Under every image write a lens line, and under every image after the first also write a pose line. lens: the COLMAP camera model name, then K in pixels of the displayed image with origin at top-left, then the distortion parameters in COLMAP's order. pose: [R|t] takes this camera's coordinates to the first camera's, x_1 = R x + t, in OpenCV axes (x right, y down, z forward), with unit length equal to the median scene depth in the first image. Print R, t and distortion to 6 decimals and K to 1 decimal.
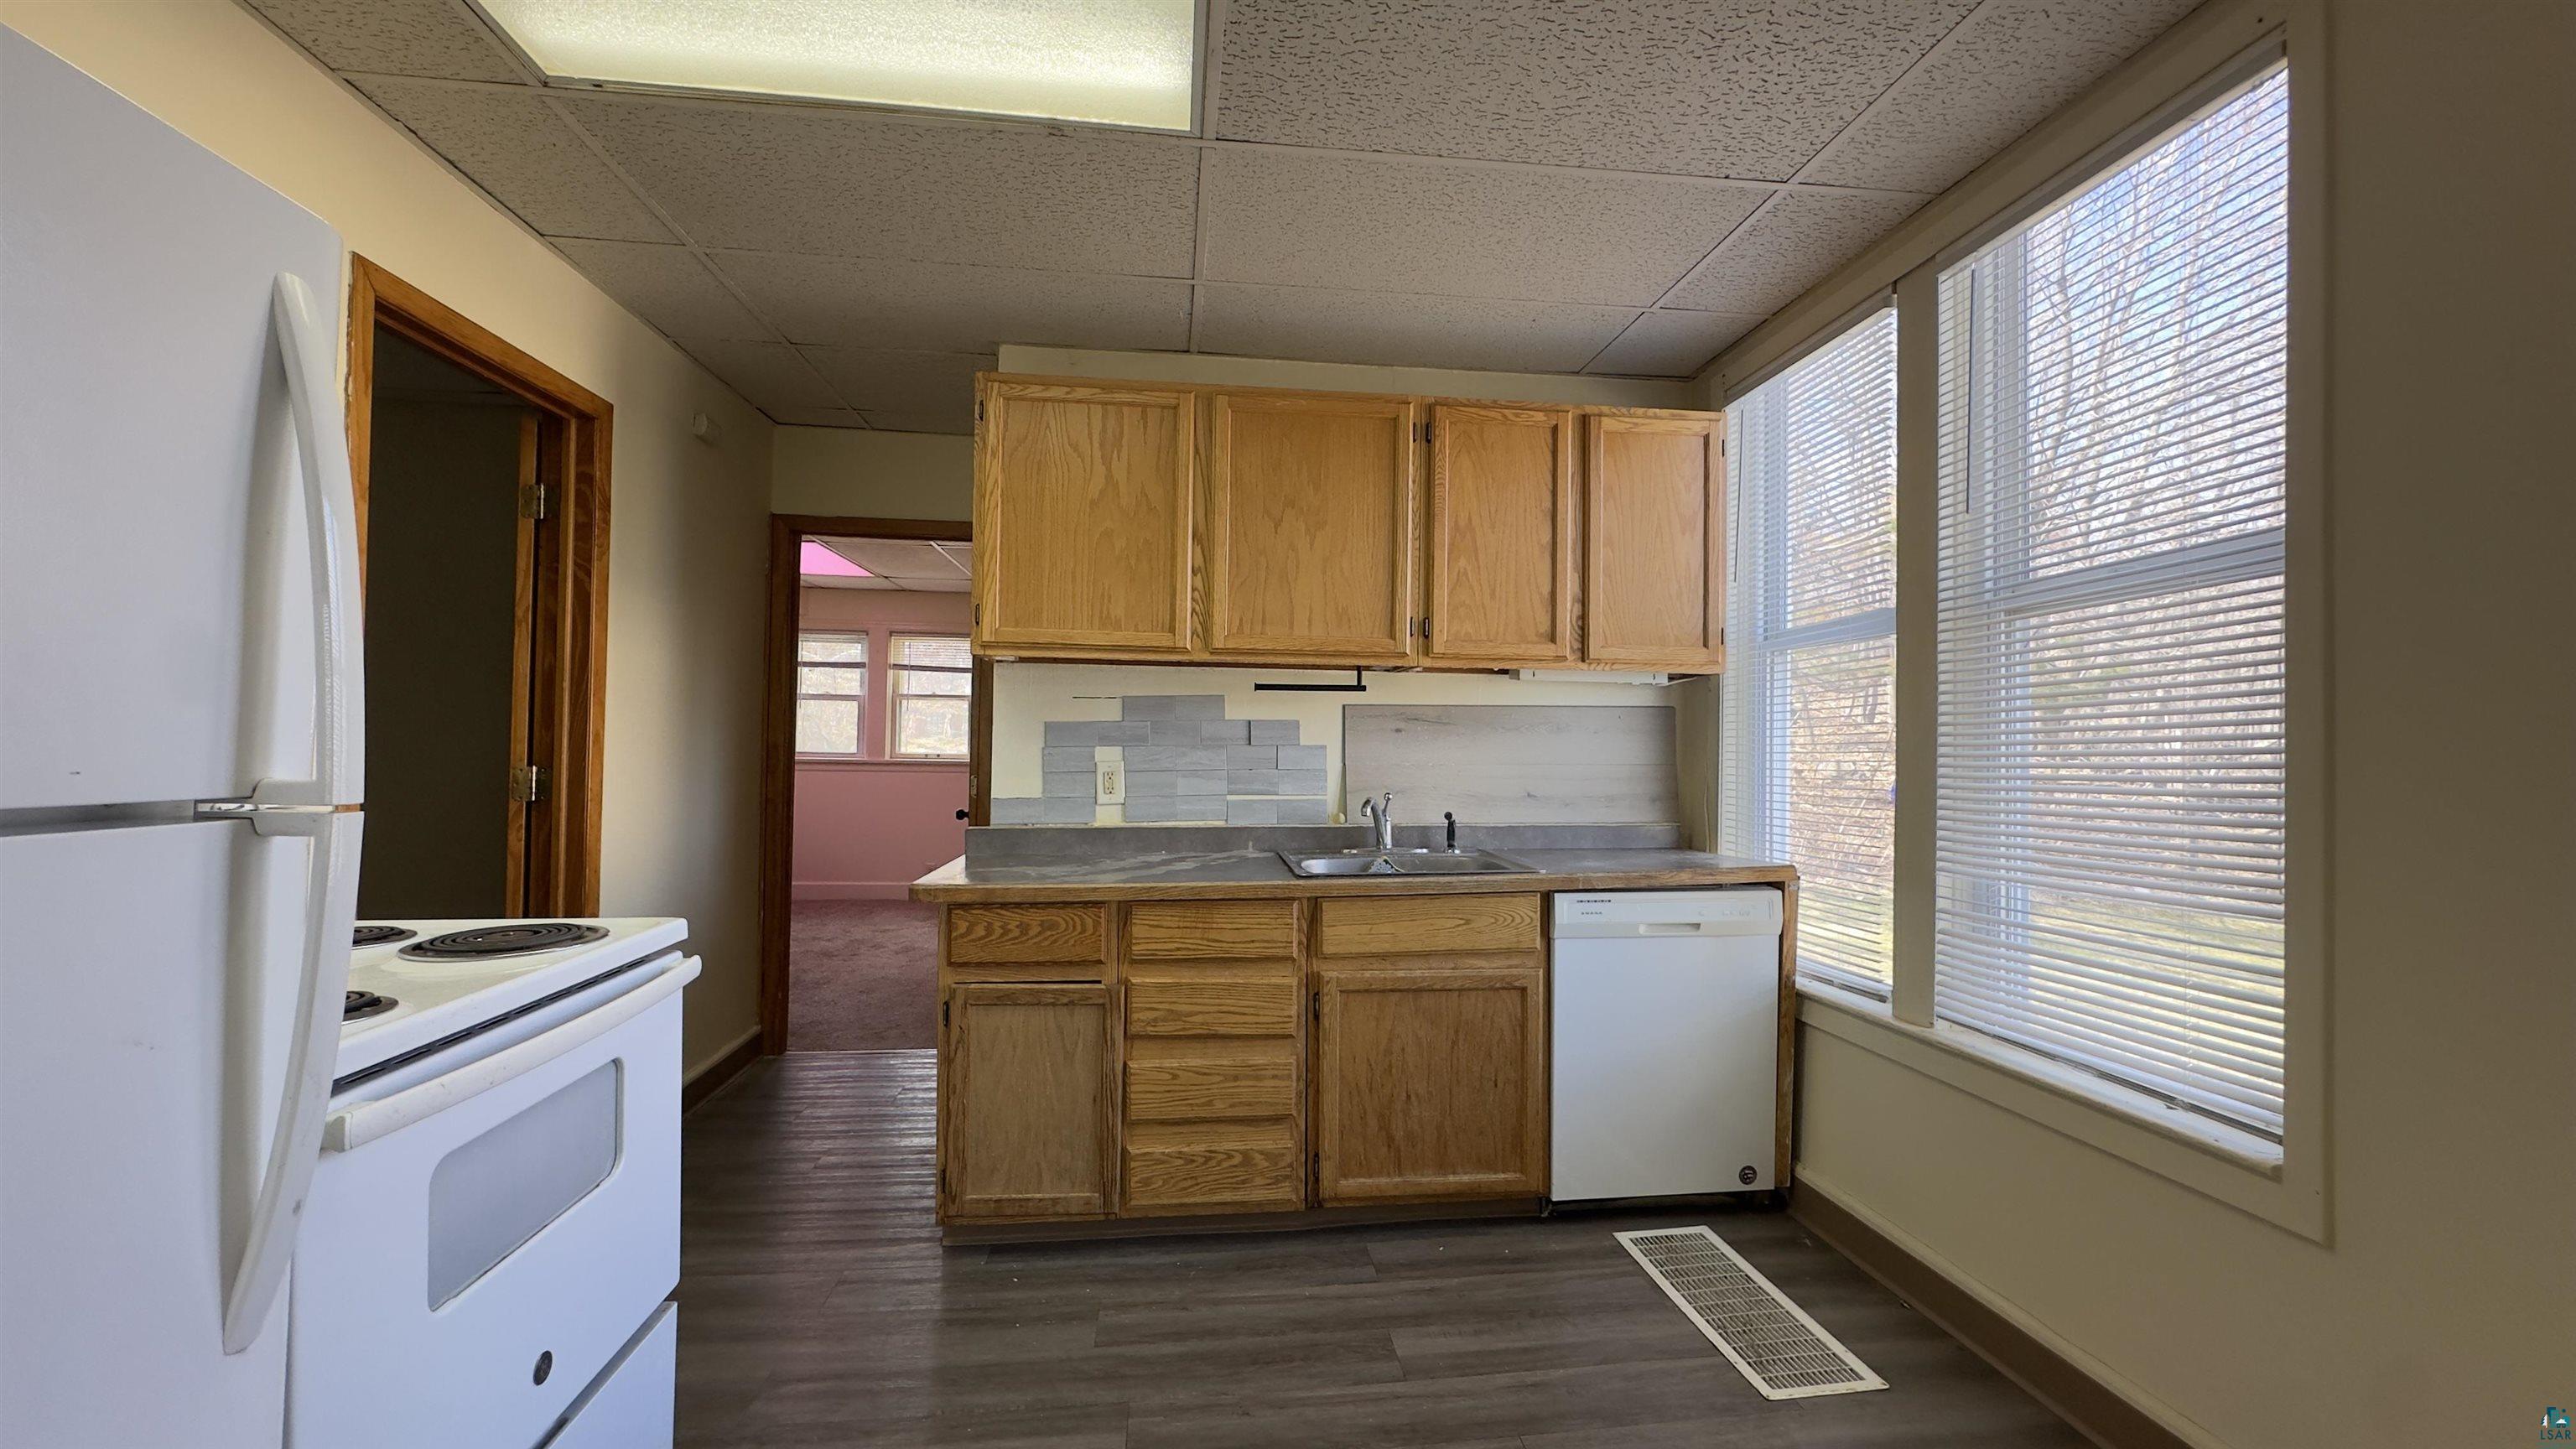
lens RADIAL K [[1017.5, 0, 1286.1], [0, 1017.5, 724.9], [0, 0, 1]] dist [0.000926, -0.000520]
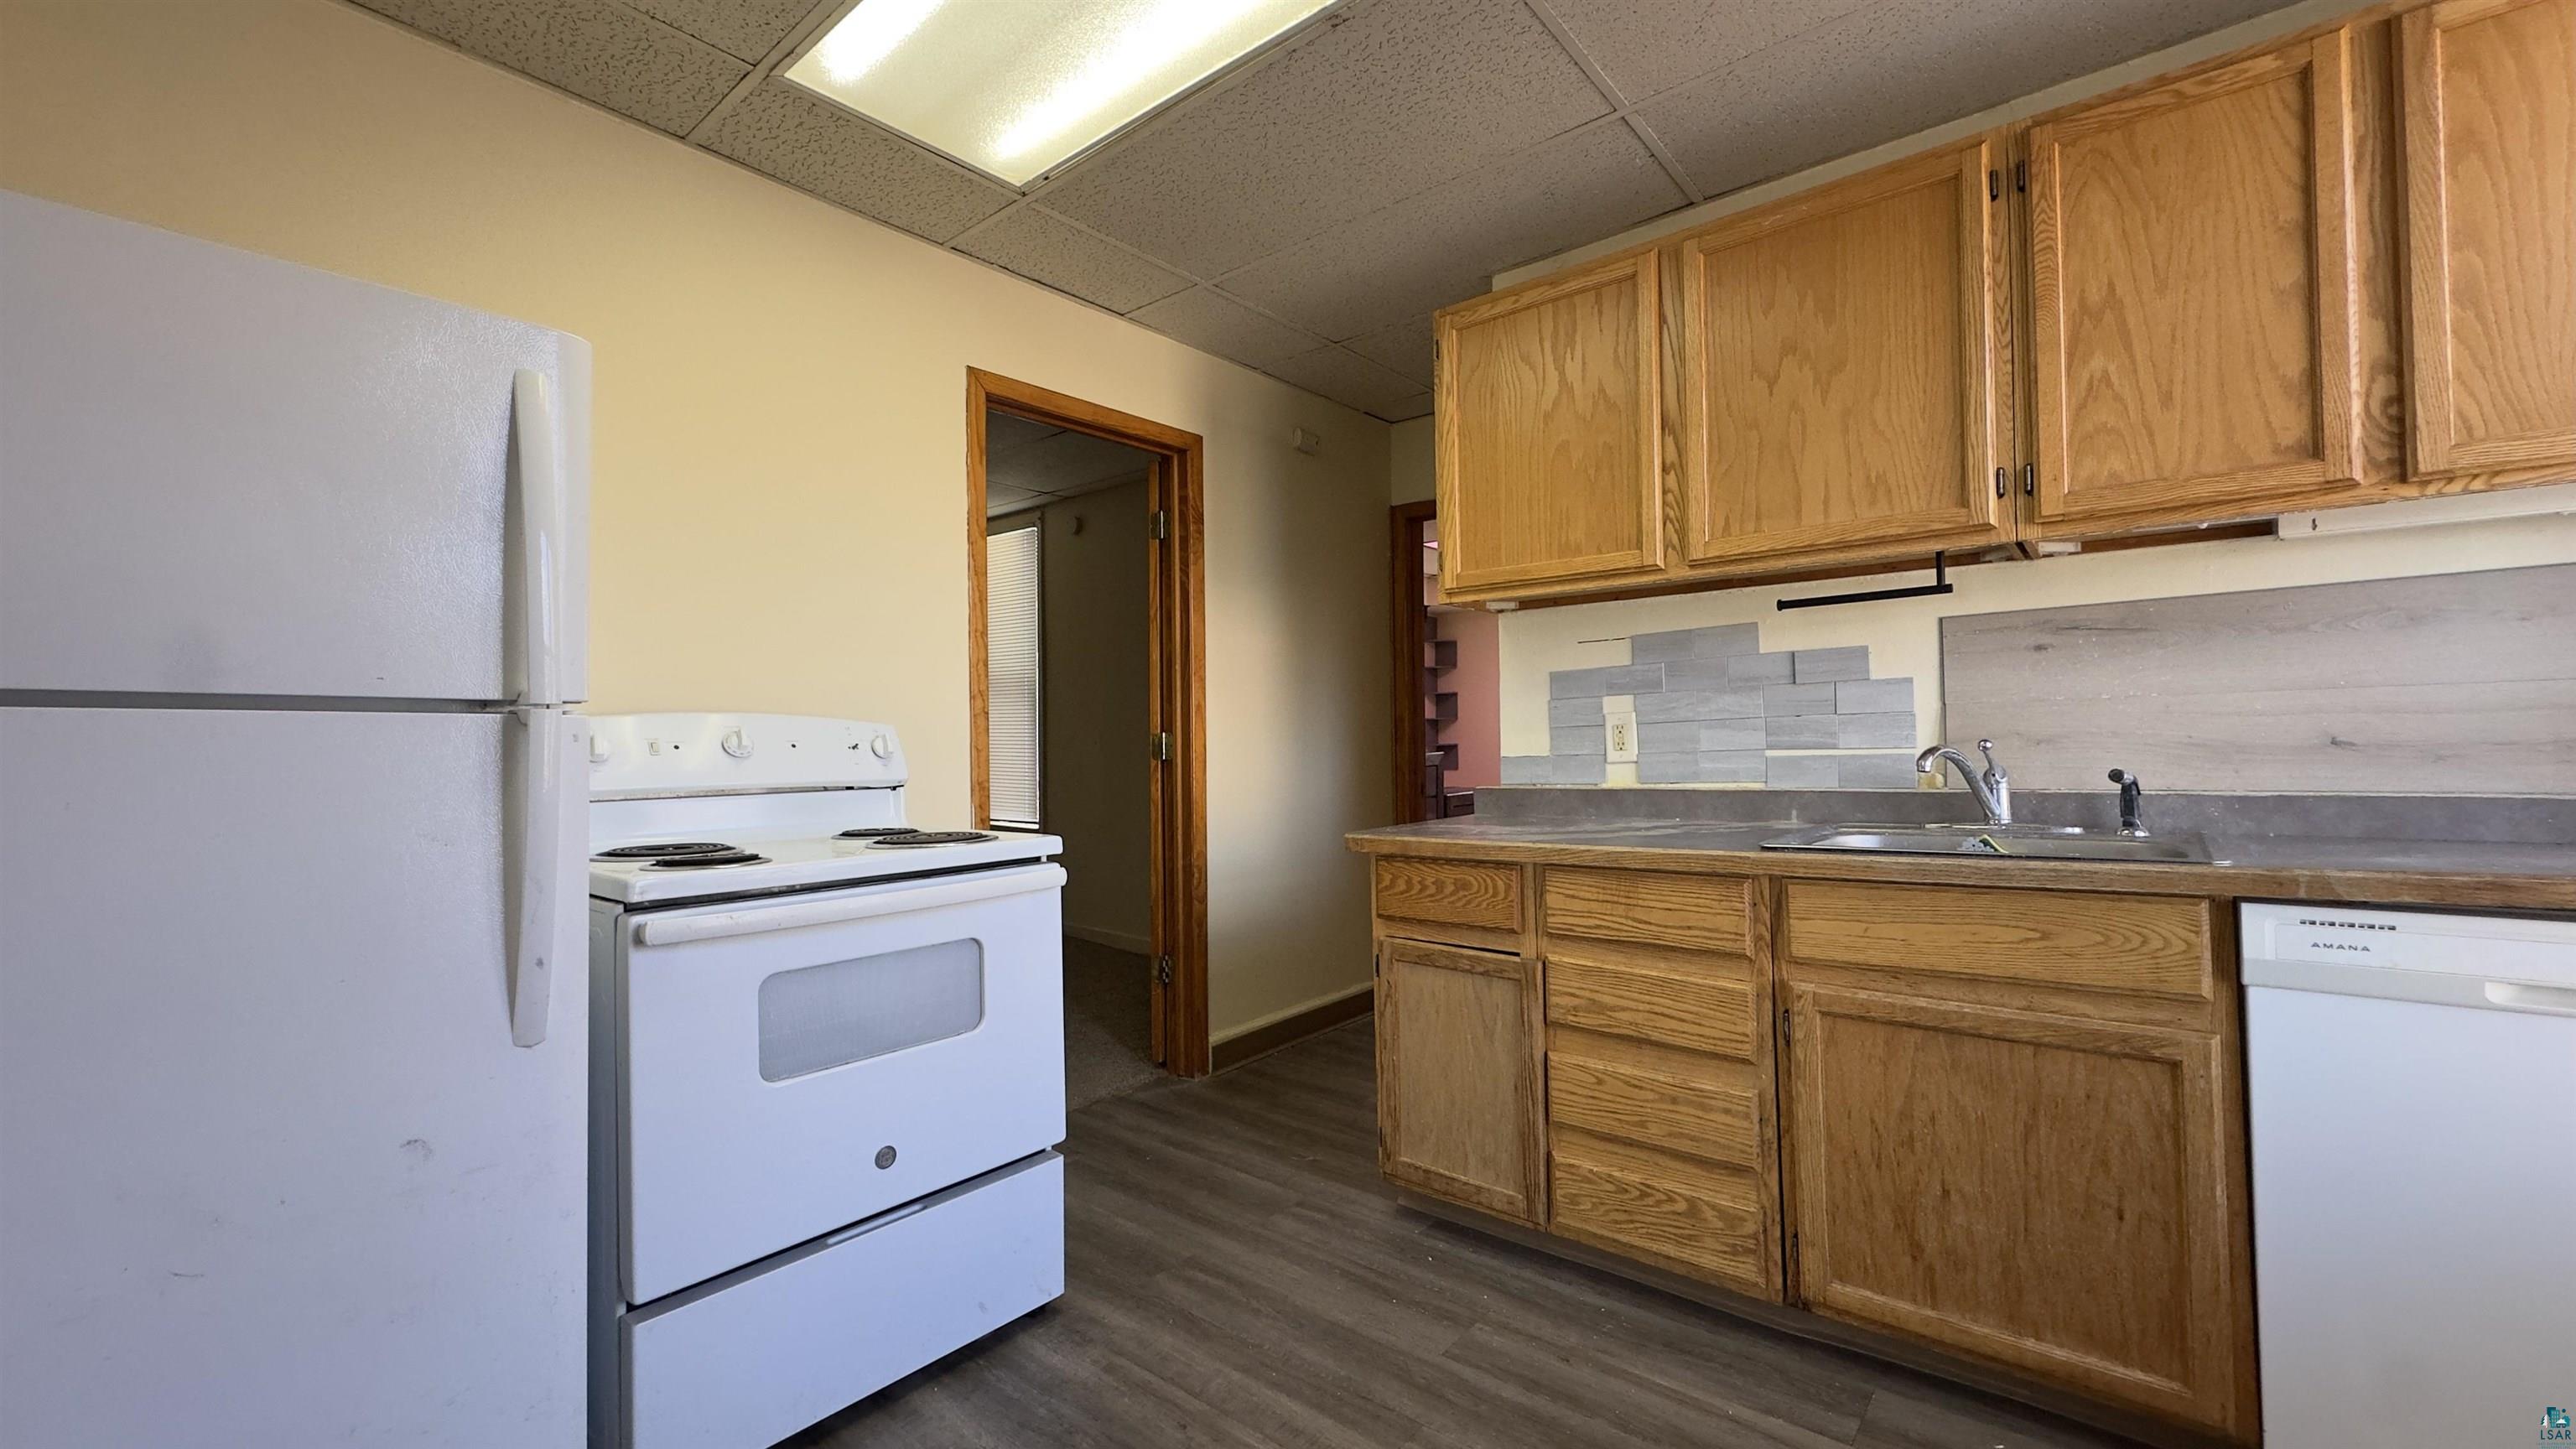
lens RADIAL K [[1017.5, 0, 1286.8], [0, 1017.5, 725.3], [0, 0, 1]] dist [0.000926, -0.000520]
pose [[0.692773, -0.034664, -0.720322, 0.306590], [0.037734, 0.999218, -0.011794, 0.055981], [0.720168, -0.019009, 0.693540, 0.243342]]
